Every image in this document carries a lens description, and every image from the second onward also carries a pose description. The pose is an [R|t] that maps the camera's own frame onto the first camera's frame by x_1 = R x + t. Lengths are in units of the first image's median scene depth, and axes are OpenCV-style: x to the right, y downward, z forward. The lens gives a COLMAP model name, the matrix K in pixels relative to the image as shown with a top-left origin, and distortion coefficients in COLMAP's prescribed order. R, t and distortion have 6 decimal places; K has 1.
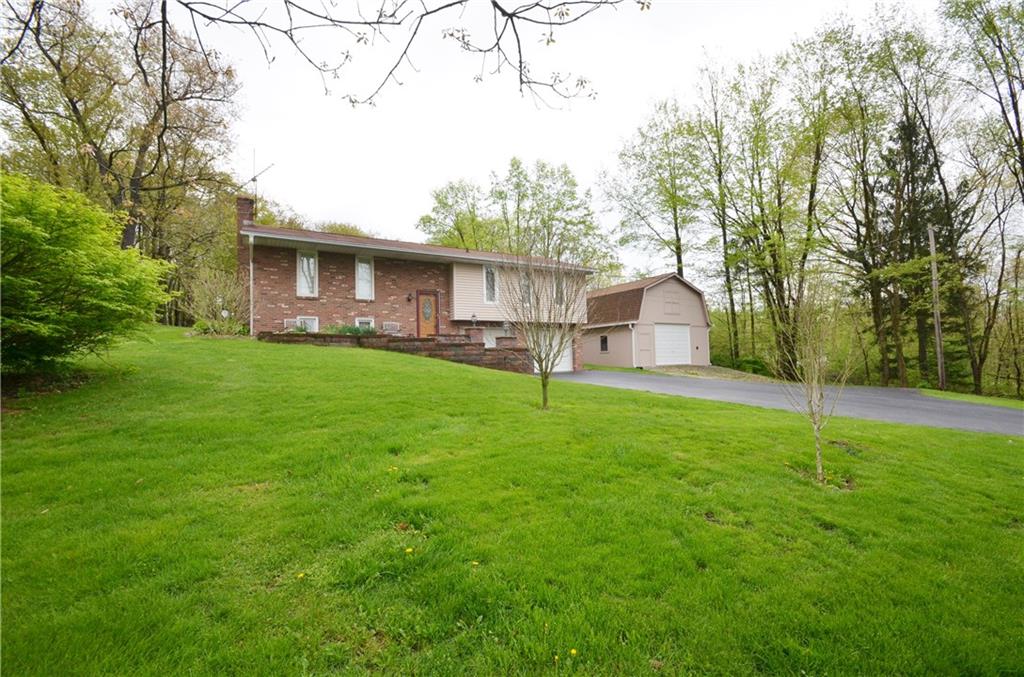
lens RADIAL K [[449.0, 0, 521.1], [0, 449.0, 341.2], [0, 0, 1]] dist [0.017998, -0.017039]
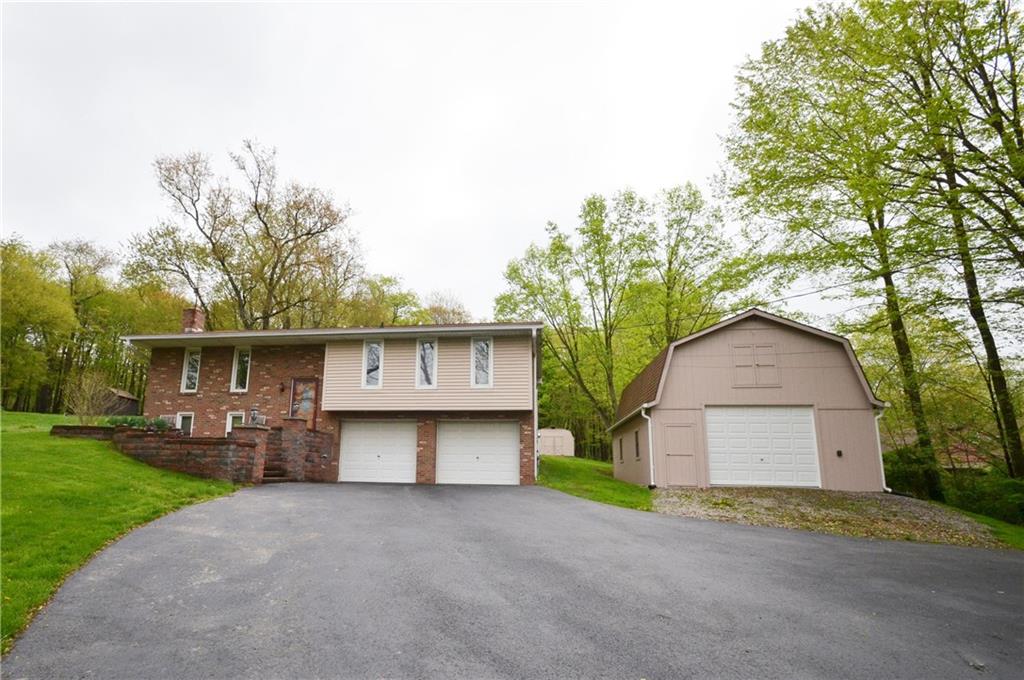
lens RADIAL K [[445.3, 0, 498.5], [0, 445.3, 351.5], [0, 0, 1]] dist [0.000879, 0.000008]
pose [[0.772897, -0.095754, -0.627265, 0.629153], [0.001593, 0.988838, -0.148986, -0.035074], [0.634529, 0.114151, 0.764423, 0.593379]]
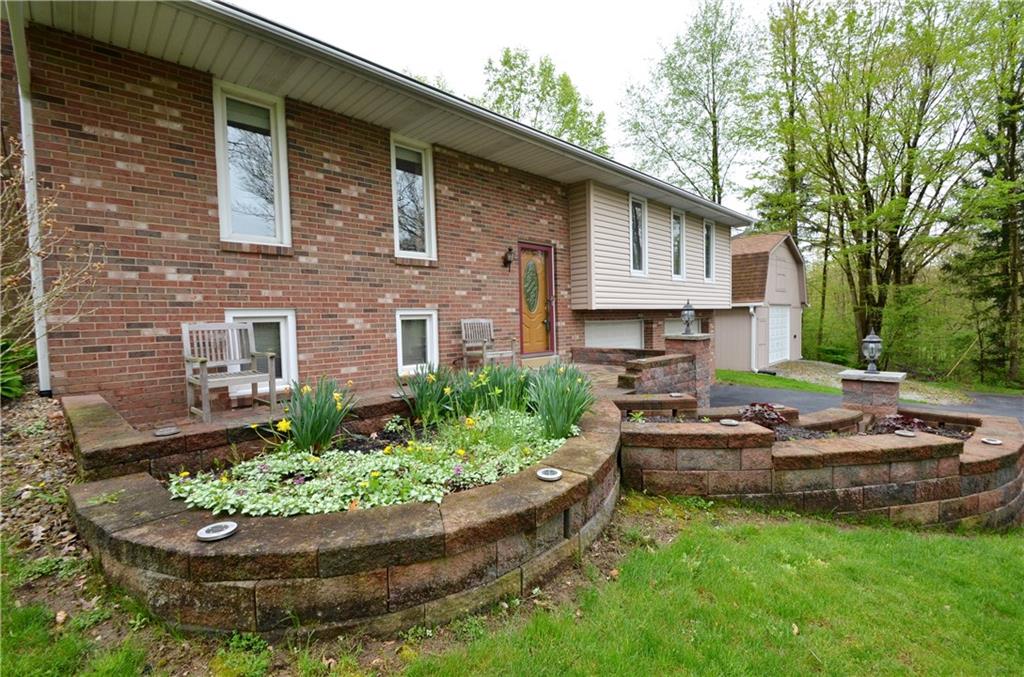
lens RADIAL K [[449.0, 0, 521.1], [0, 449.0, 341.2], [0, 0, 1]] dist [0.017998, -0.017039]
pose [[0.971716, -0.011322, 0.235880, -0.333284], [-0.009045, 0.996333, 0.085082, -0.054956], [-0.235979, -0.084809, 0.968050, 0.585630]]
